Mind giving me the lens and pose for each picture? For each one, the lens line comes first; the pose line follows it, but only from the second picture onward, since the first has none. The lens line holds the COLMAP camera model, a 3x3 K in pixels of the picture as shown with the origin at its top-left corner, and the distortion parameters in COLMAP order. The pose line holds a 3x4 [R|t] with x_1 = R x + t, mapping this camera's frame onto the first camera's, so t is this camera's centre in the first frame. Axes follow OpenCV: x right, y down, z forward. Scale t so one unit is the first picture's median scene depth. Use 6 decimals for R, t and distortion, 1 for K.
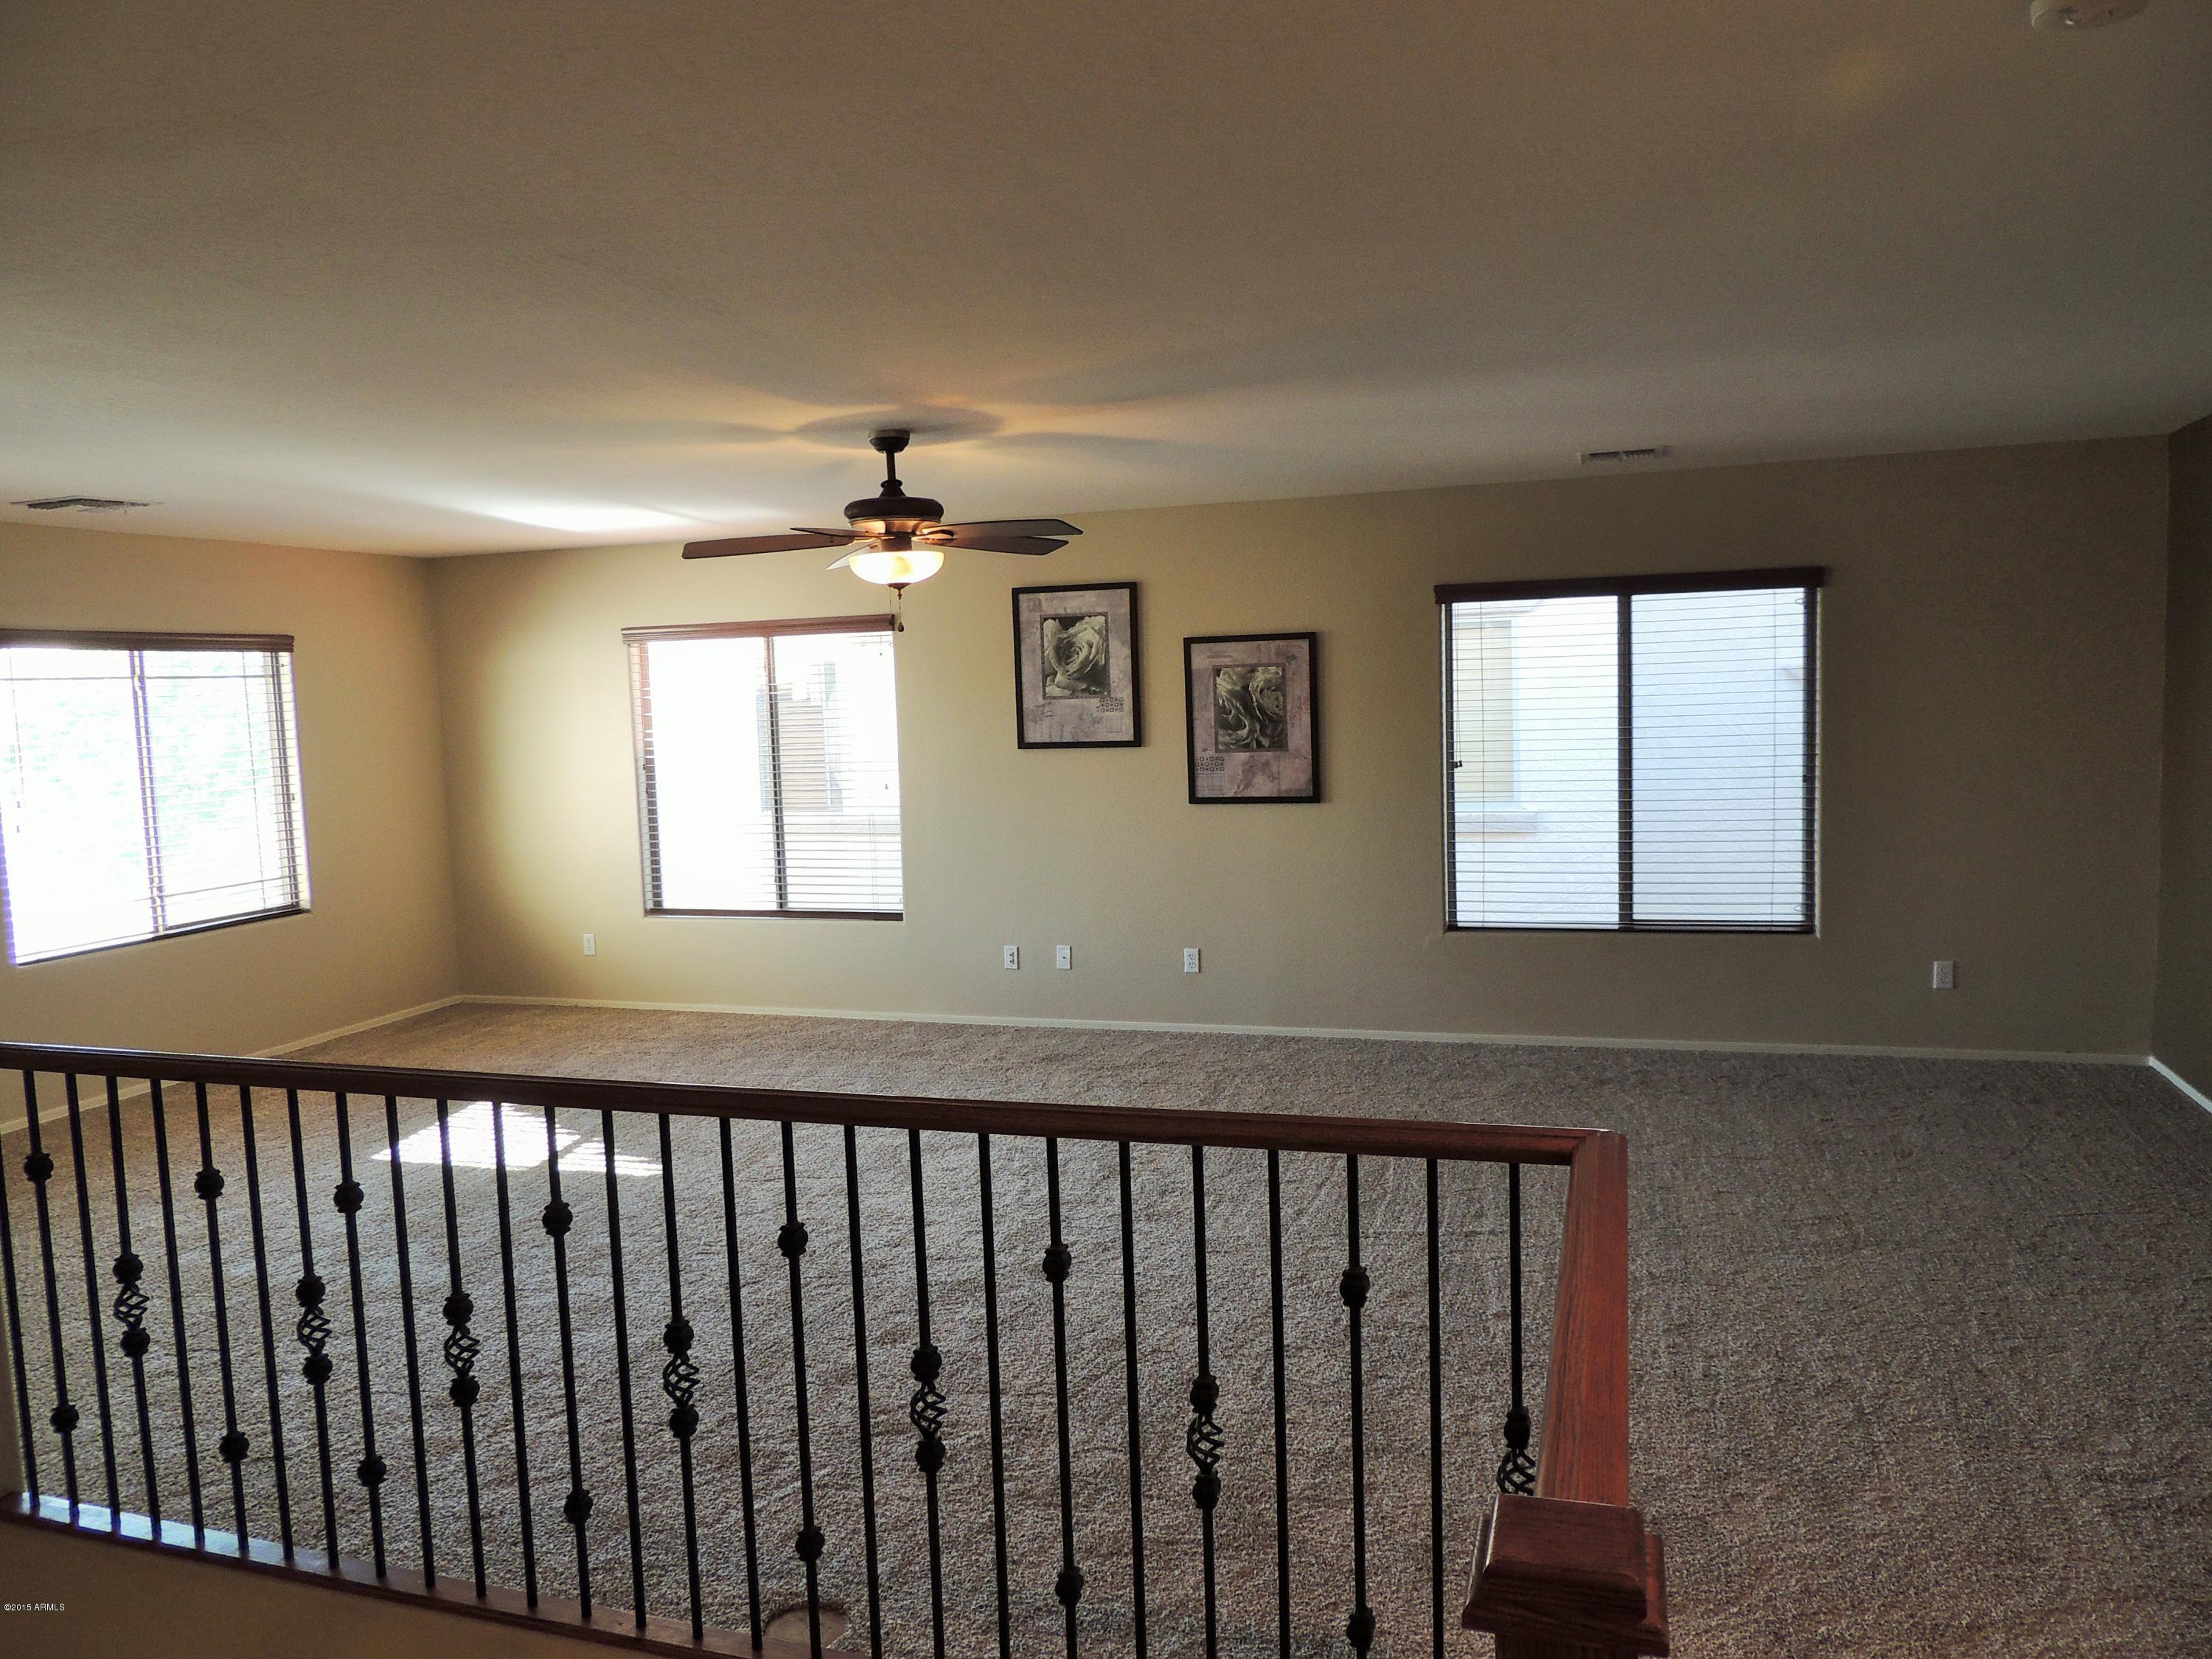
lens RADIAL K [[1580.3, 0, 1106.0], [0, 1580.3, 829.5], [0, 0, 1]] dist [-0.006147, -0.002273]
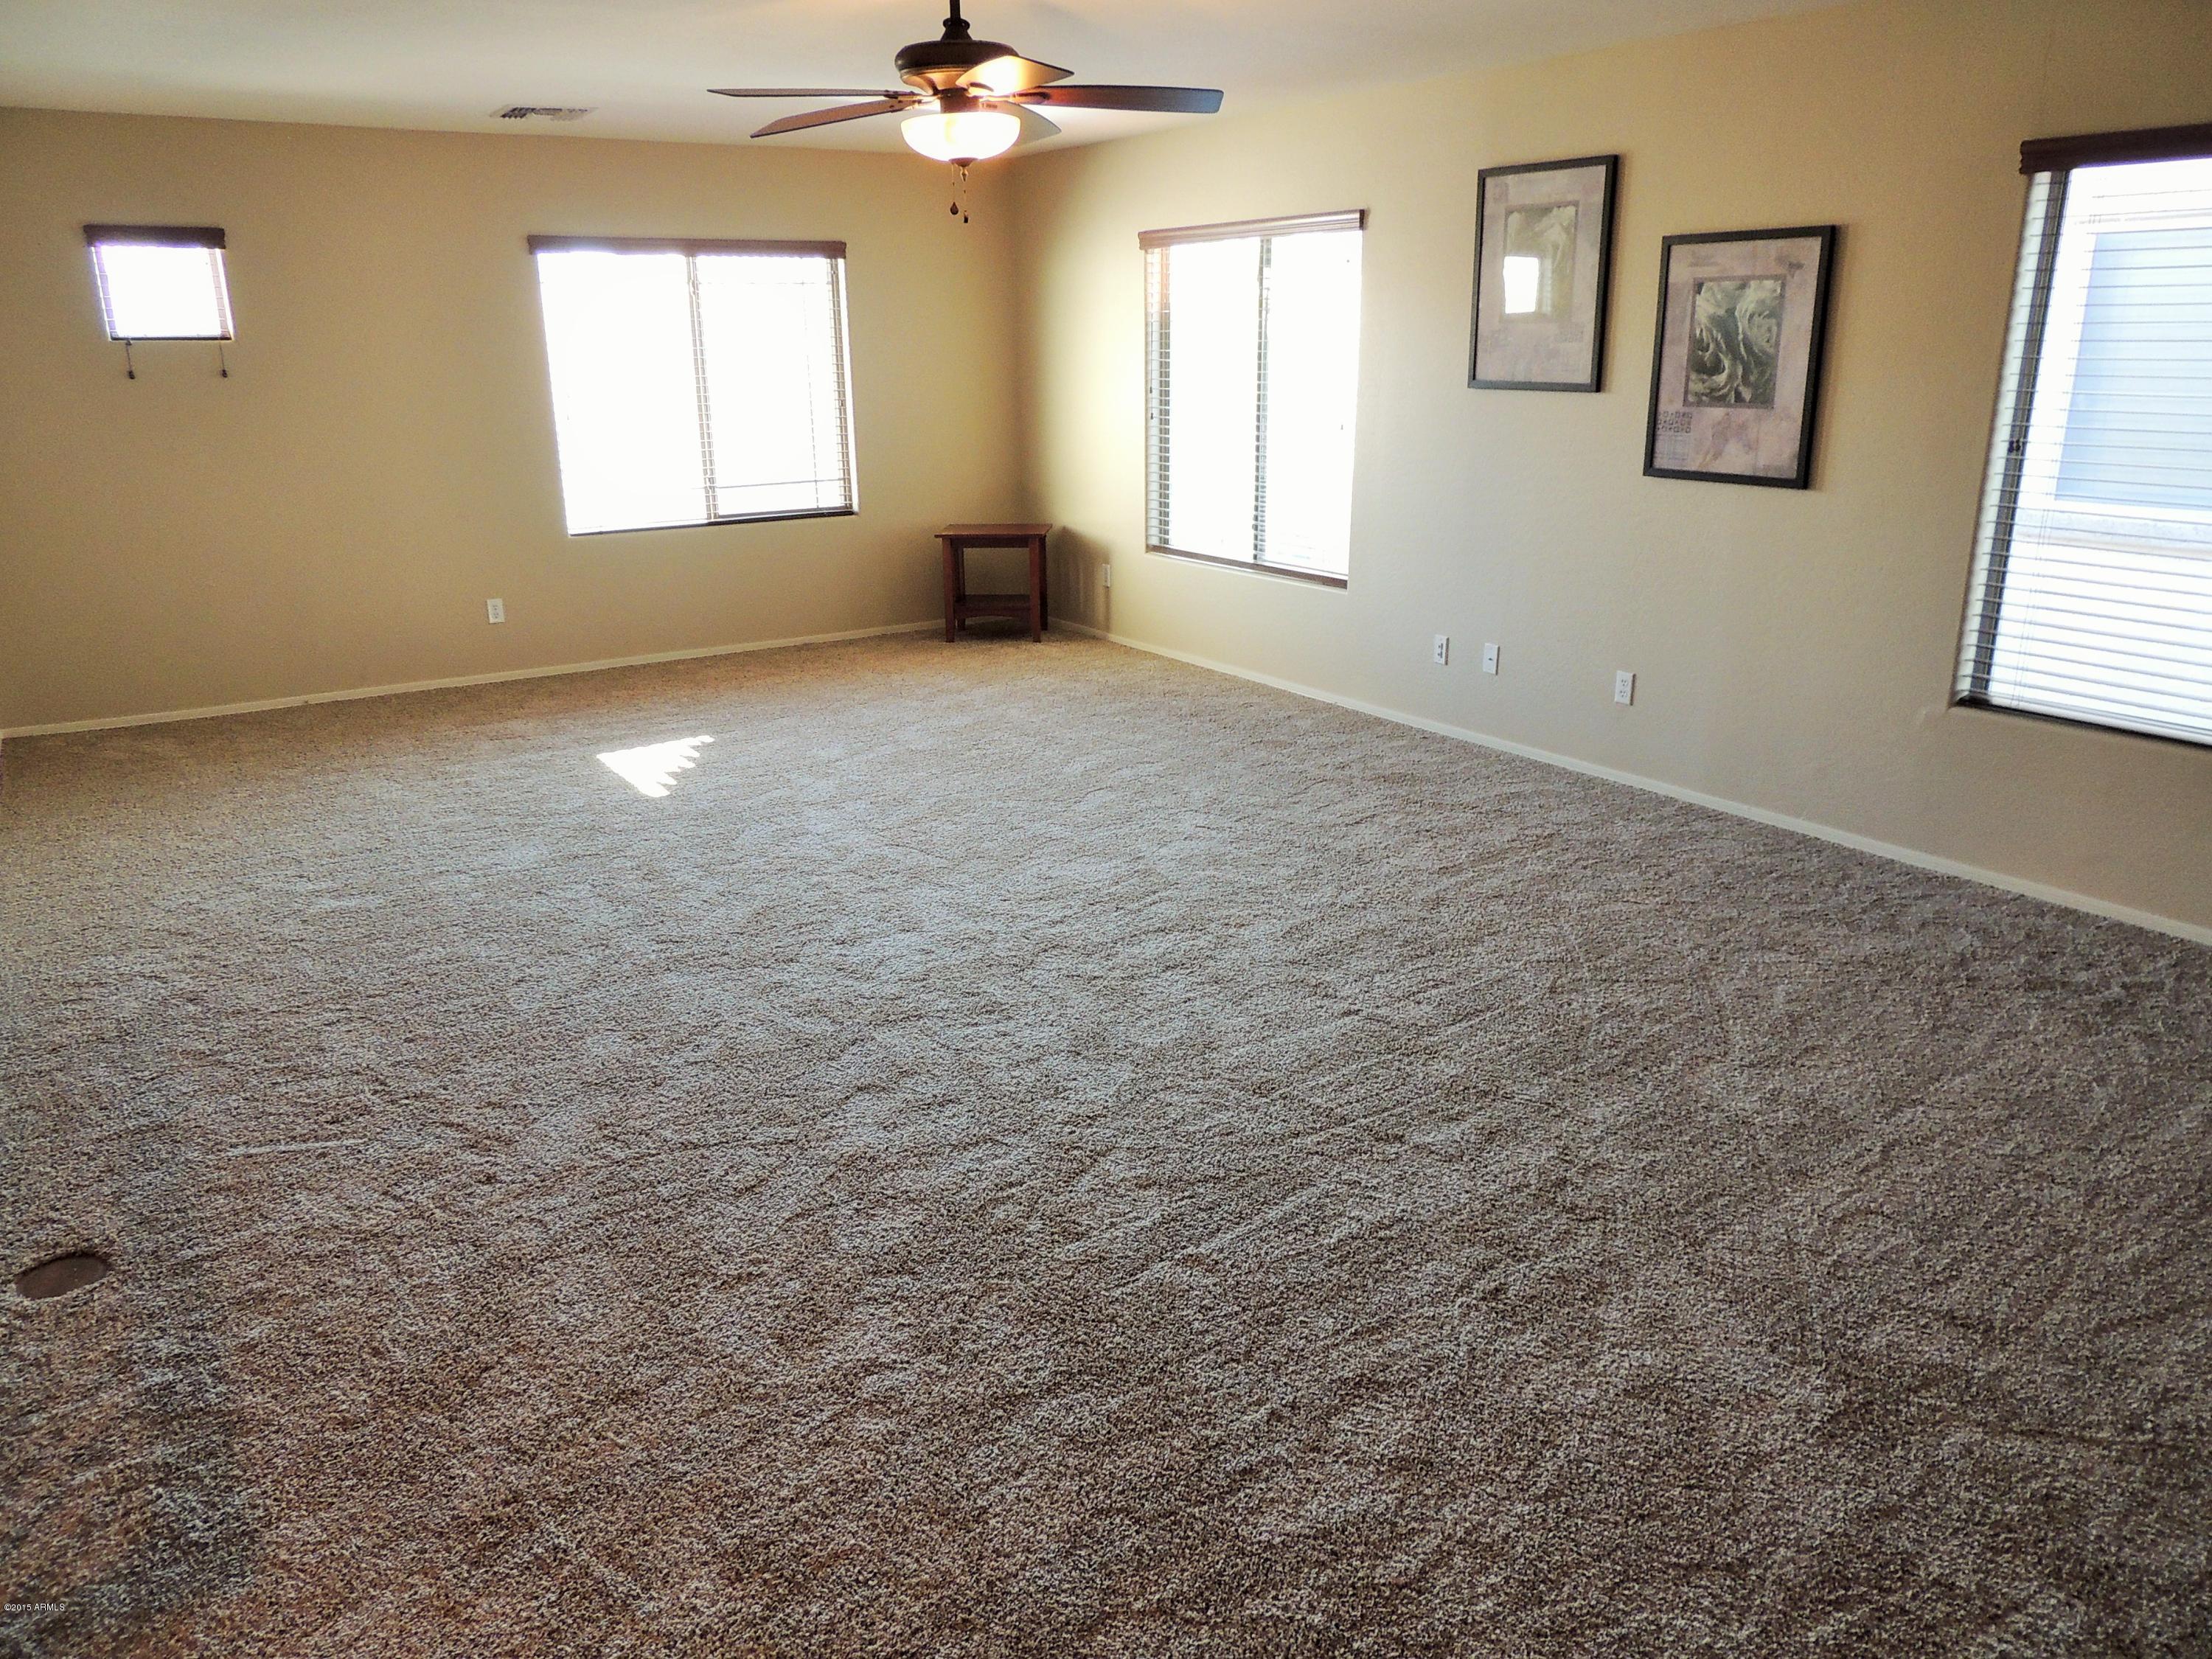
lens RADIAL K [[1580.3, 0, 1106.0], [0, 1580.3, 829.5], [0, 0, 1]] dist [-0.006147, -0.002273]
pose [[0.790352, 0.208262, -0.576169, 0.314661], [-0.072998, 0.965762, 0.248949, -0.022296], [0.608289, -0.154698, 0.778494, 0.255971]]
